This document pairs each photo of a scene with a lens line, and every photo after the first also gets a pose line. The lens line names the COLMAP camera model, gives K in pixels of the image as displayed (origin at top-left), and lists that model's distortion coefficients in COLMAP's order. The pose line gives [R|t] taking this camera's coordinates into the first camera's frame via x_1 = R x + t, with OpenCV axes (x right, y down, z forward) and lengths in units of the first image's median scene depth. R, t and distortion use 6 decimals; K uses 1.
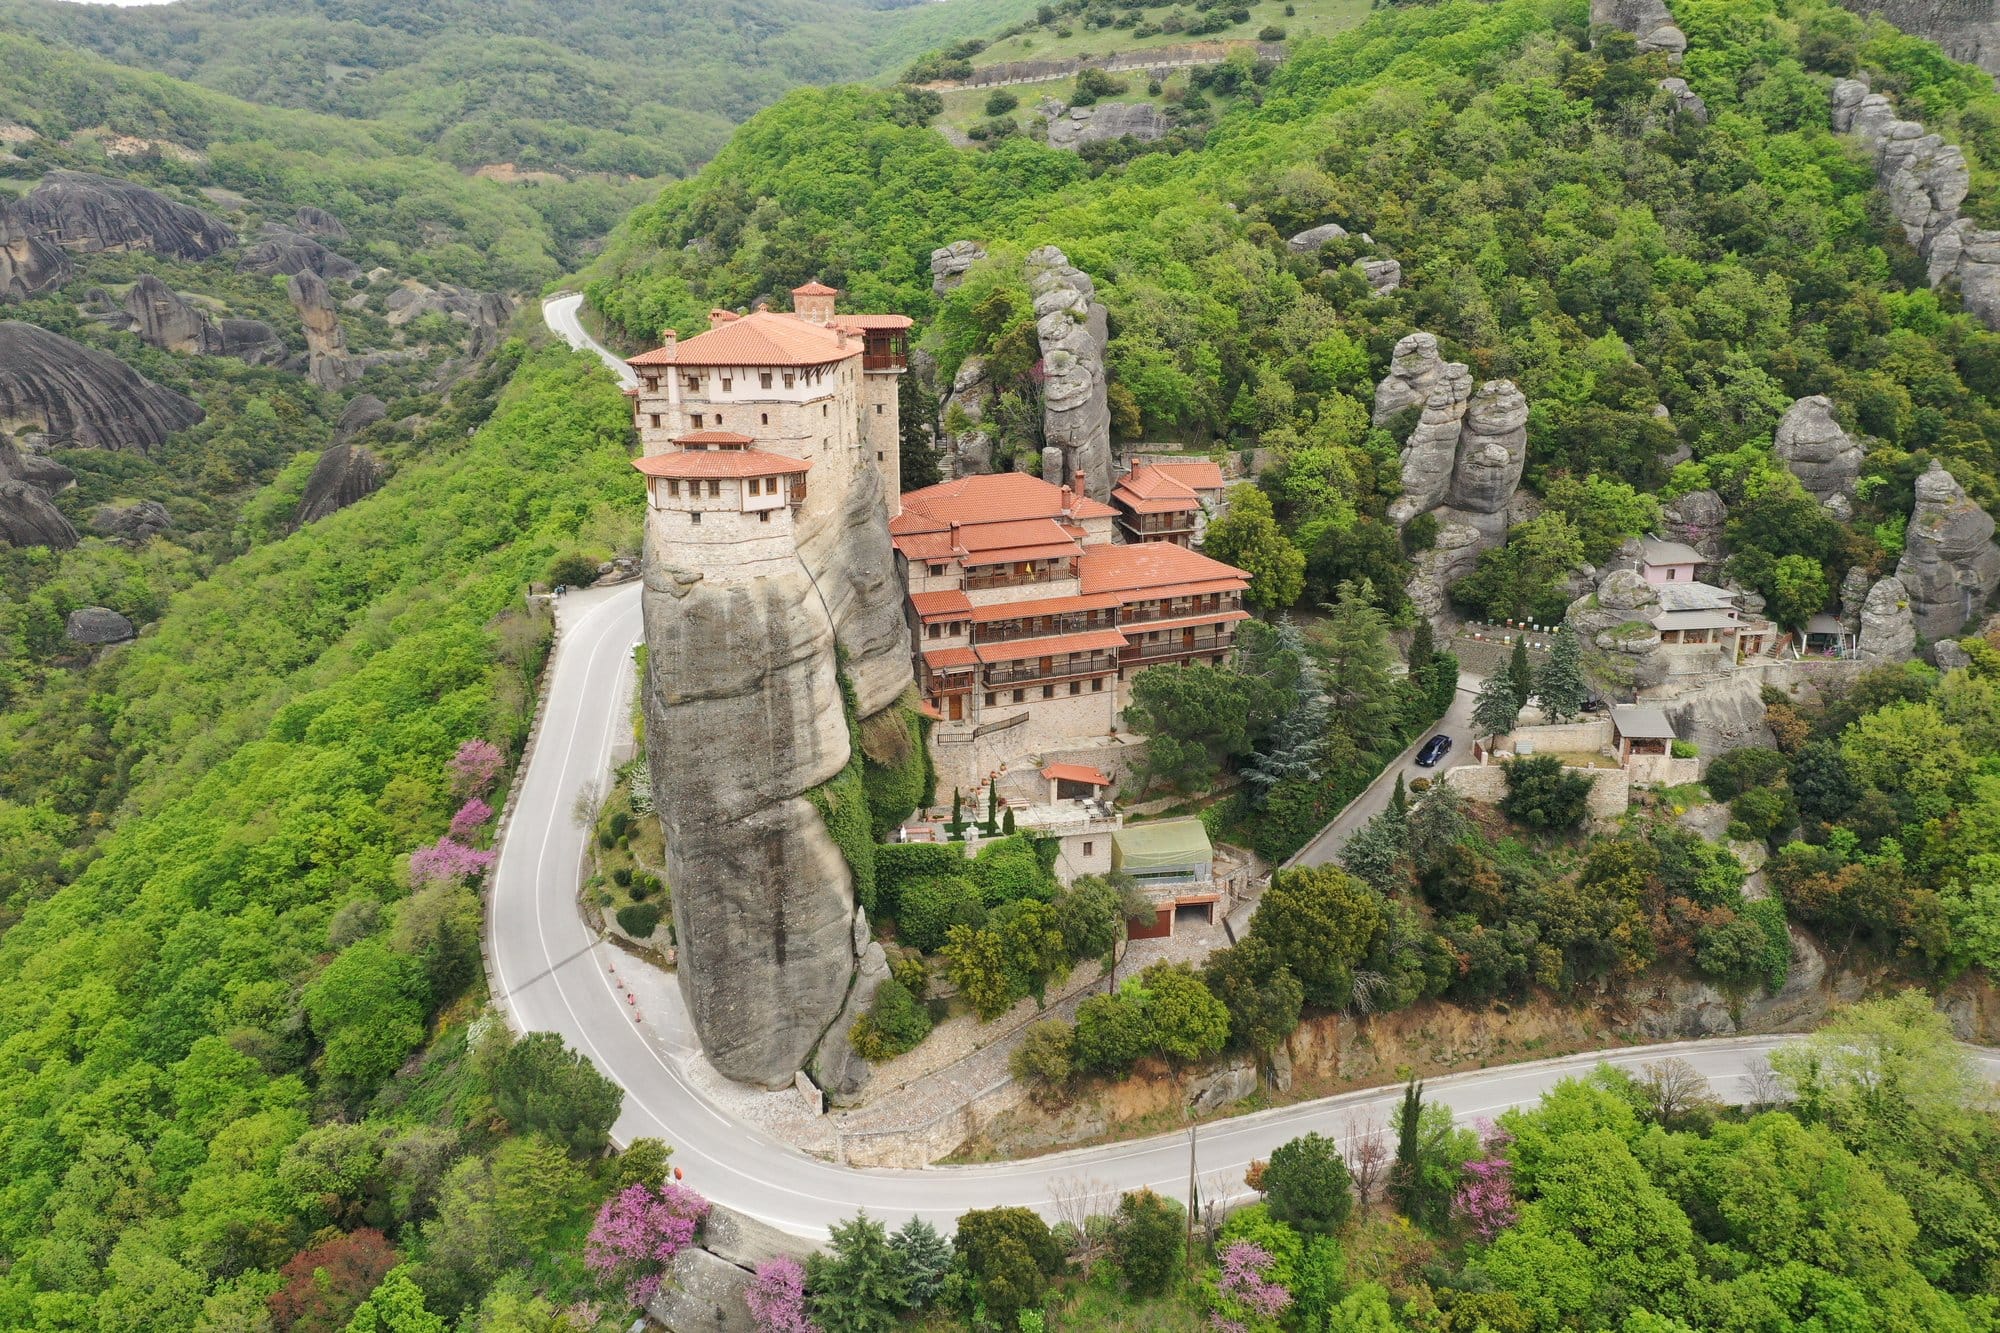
lens RADIAL K [[1599.3, 0, 991.9], [0, 1599.3, 670.4], [0, 0, 1]] dist [0.011929, 0.011857]
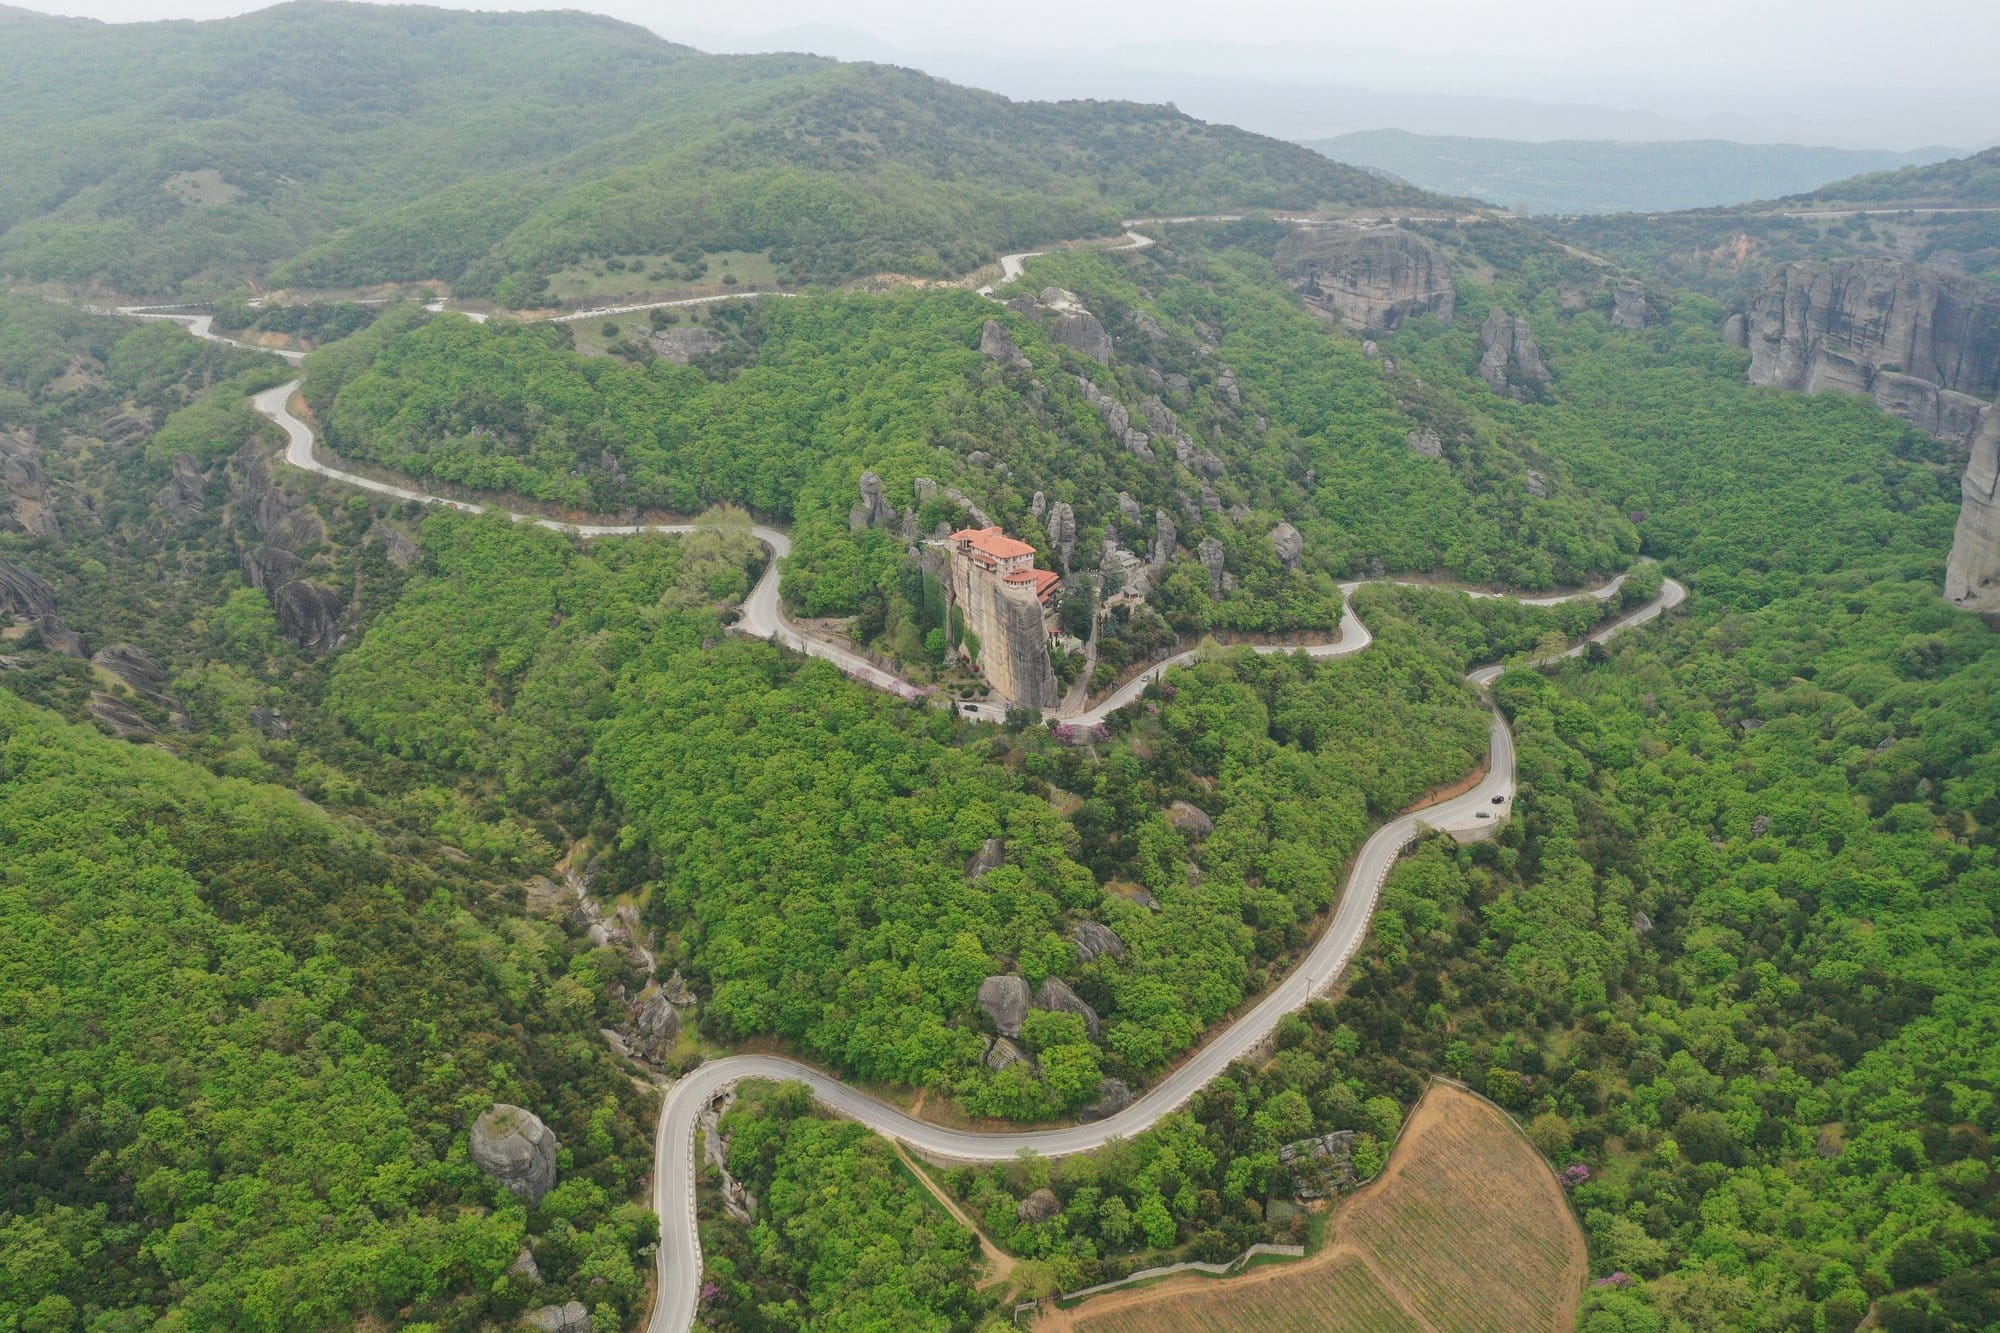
lens RADIAL K [[1599.3, 0, 1000.7], [0, 1599.3, 669.8], [0, 0, 1]] dist [0.011929, 0.011857]
pose [[0.755668, -0.231051, 0.612847, -2.244544], [0.184059, 0.972916, 0.139849, -0.378551], [-0.628560, 0.007120, 0.777728, -1.827248]]
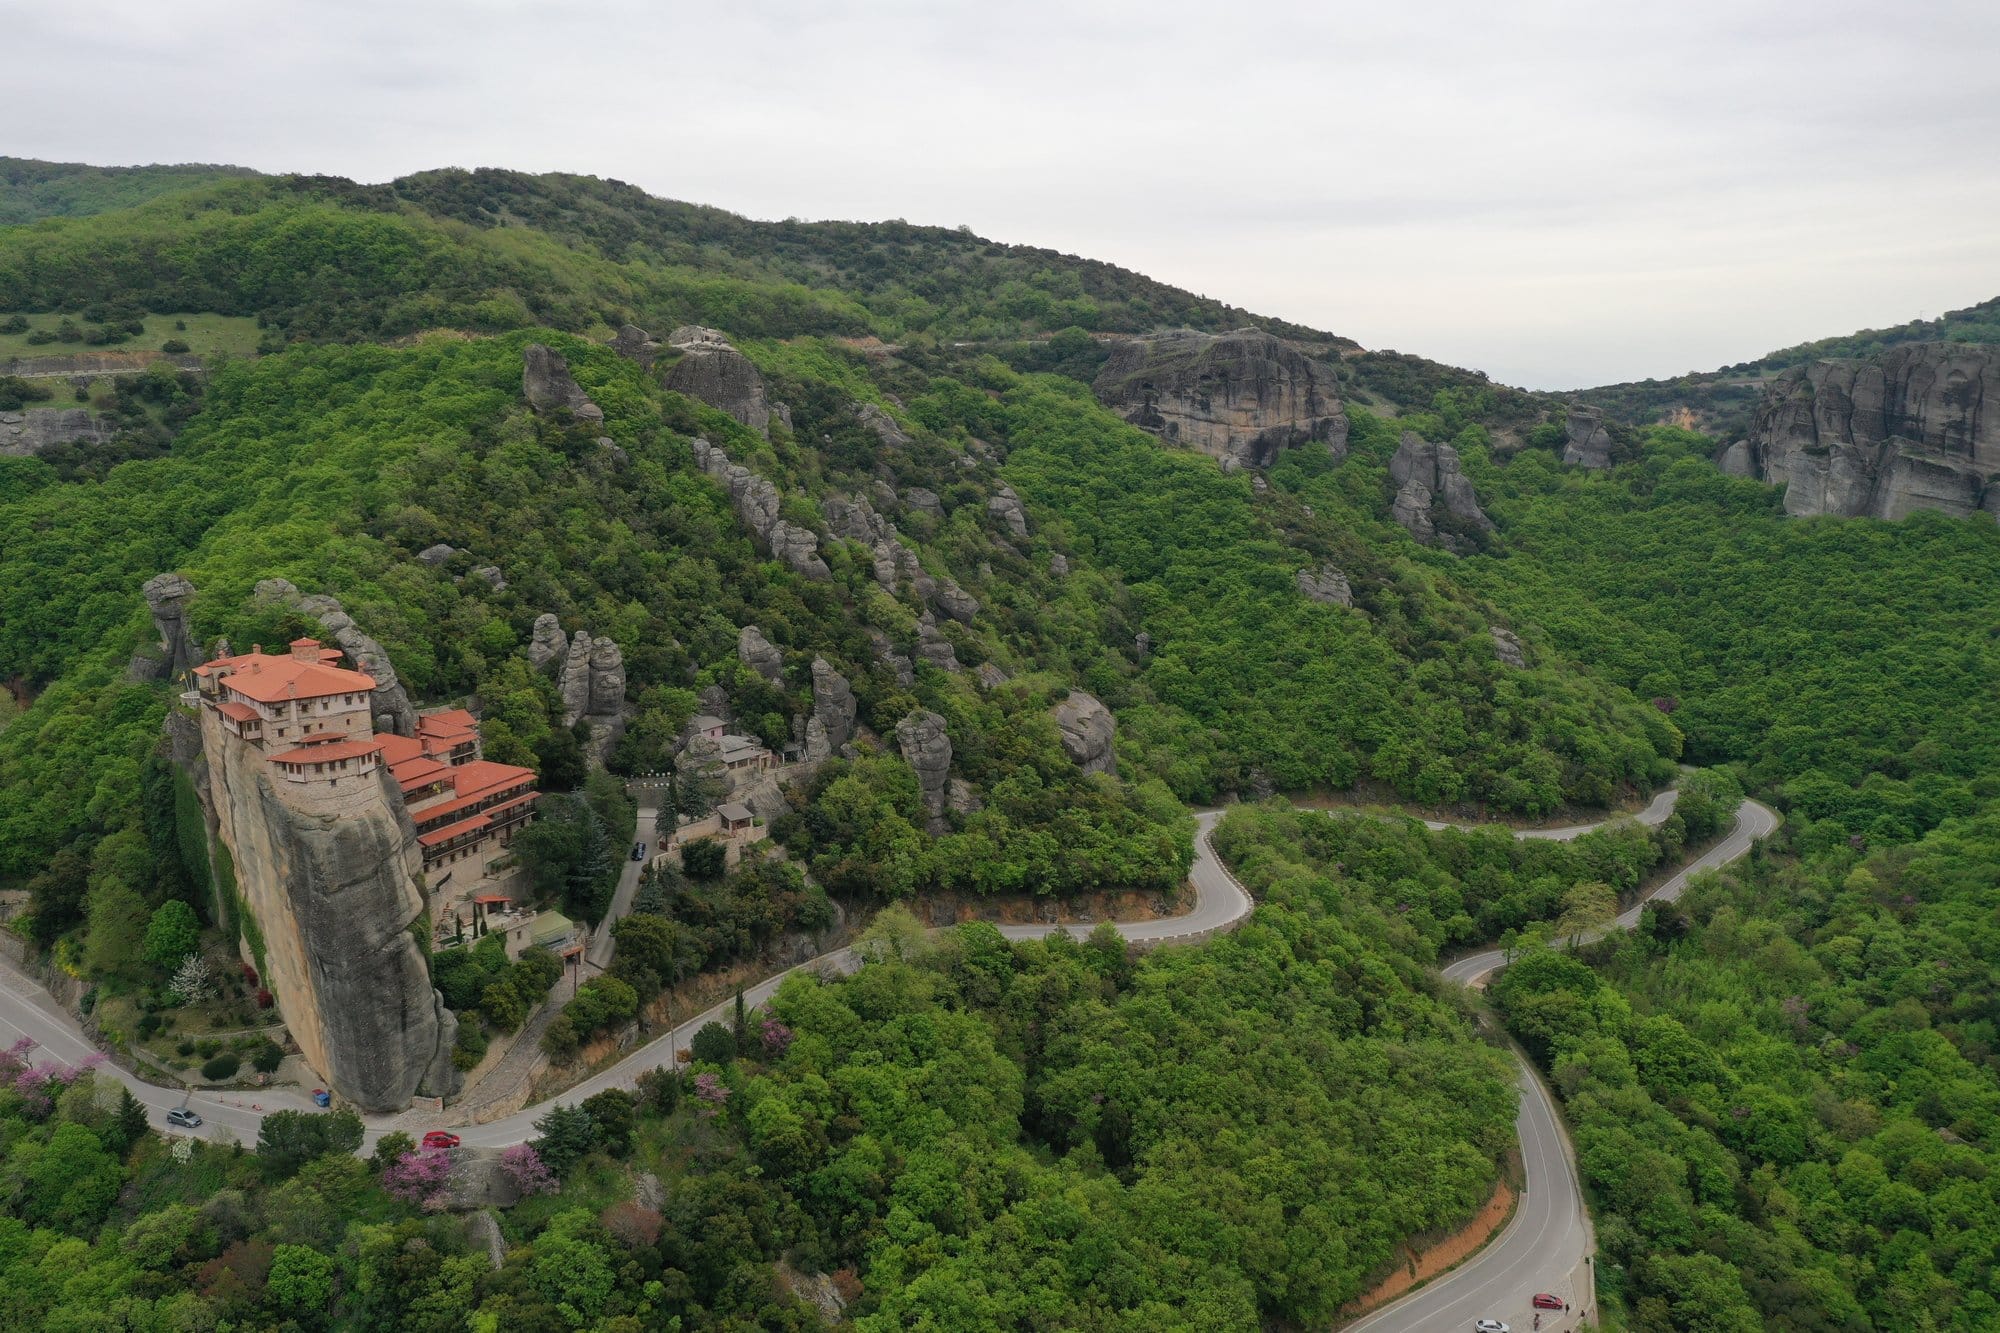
lens RADIAL K [[1599.3, 0, 1000.4], [0, 1599.3, 668.1], [0, 0, 1]] dist [0.011929, 0.011857]
pose [[0.709879, -0.128110, 0.692575, -0.620089], [0.207871, 0.977625, -0.032227, -0.007108], [-0.672950, 0.166844, 0.720626, -0.556906]]
